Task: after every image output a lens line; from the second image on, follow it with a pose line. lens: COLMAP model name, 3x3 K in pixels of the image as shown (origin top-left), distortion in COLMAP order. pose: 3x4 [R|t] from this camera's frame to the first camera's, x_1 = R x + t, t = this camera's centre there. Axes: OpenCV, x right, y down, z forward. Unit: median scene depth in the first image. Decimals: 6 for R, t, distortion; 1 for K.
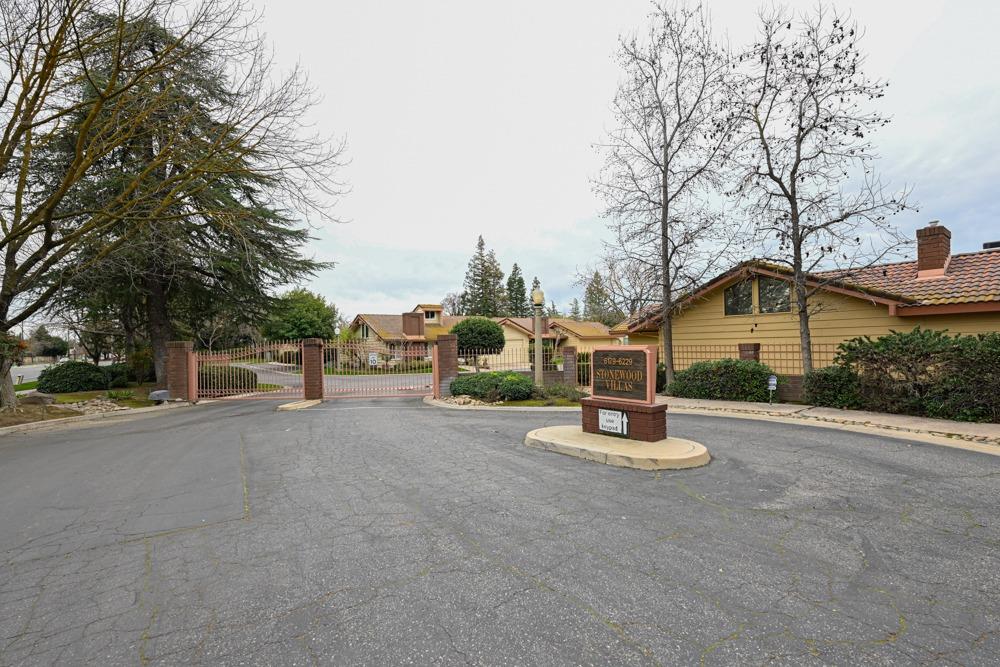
lens RADIAL K [[403.1, 0, 499.8], [0, 403.1, 335.7], [0, 0, 1]] dist [-0.000395, 0.000176]
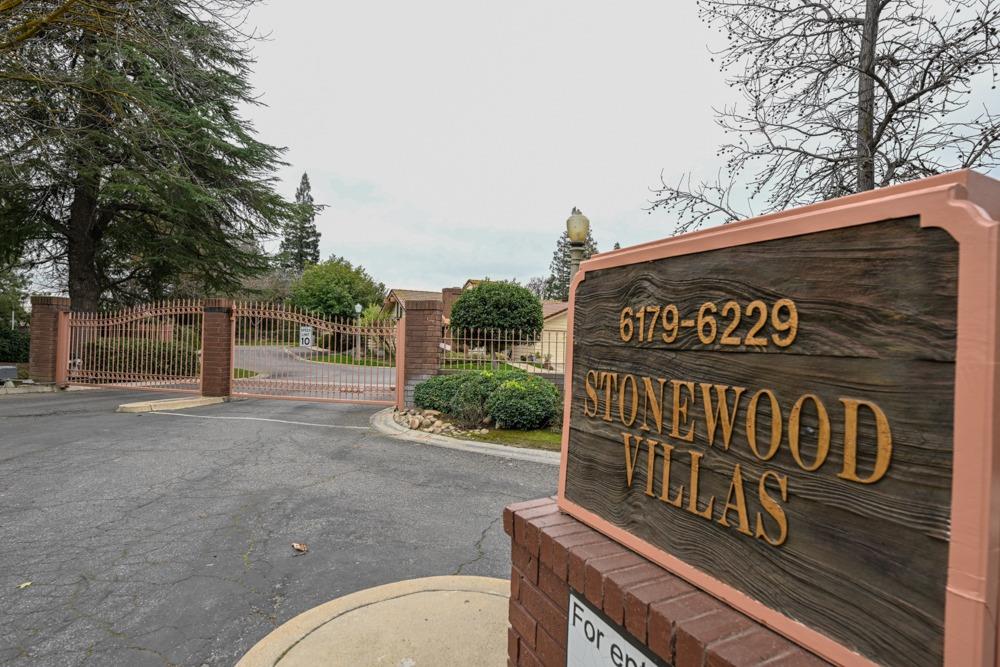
lens RADIAL K [[490.9, 0, 501.2], [0, 490.9, 325.0], [0, 0, 1]] dist [0.001497, 0.000054]
pose [[0.981987, 0.048342, -0.182657, 0.107710], [-0.049843, 0.998750, -0.003632, 0.029016], [0.182254, 0.012671, 0.983170, 0.338274]]
